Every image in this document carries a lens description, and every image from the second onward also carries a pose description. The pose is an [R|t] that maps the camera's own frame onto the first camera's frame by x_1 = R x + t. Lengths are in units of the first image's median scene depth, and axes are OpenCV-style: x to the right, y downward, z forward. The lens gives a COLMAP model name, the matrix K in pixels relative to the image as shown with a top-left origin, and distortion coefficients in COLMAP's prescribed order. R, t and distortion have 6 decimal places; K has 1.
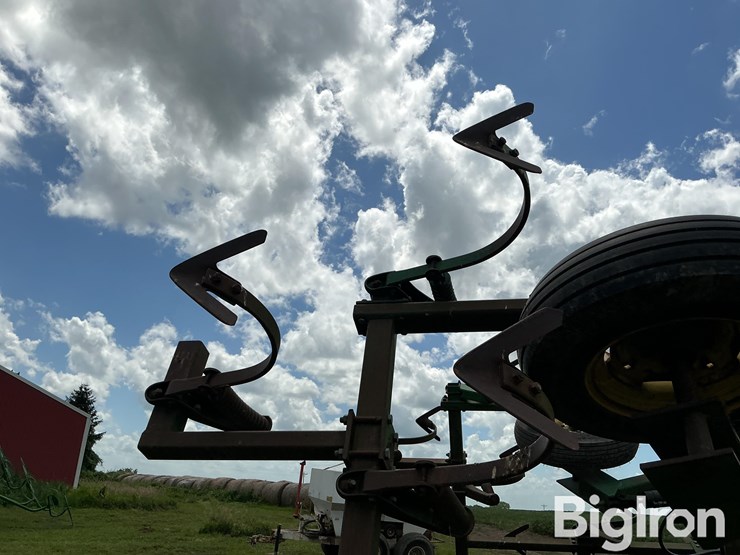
lens RADIAL K [[637.9, 0, 367.3], [0, 637.9, 270.3], [0, 0, 1]] dist [0.063448, -0.082425]
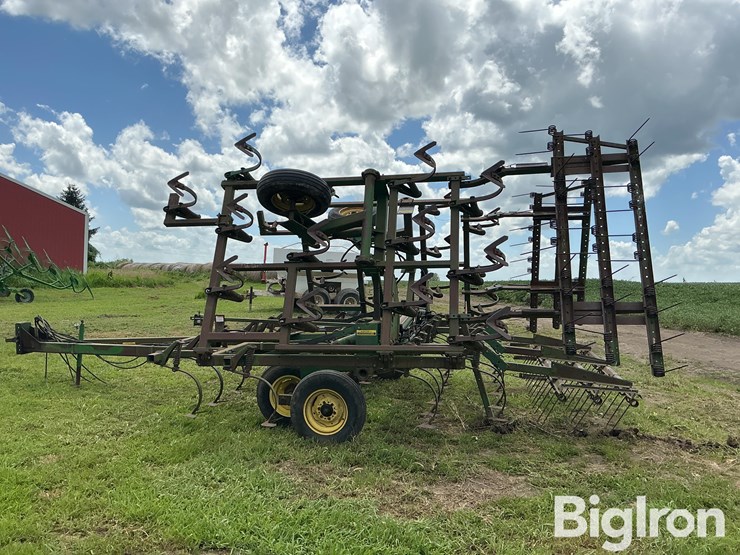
lens RADIAL K [[637.9, 0, 368.8], [0, 637.9, 278.5], [0, 0, 1]] dist [0.063448, -0.082425]
pose [[0.998992, -0.037673, 0.024407, 0.029887], [0.027421, 0.942647, 0.332663, -0.025918], [-0.035539, -0.331658, 0.942730, -0.108508]]
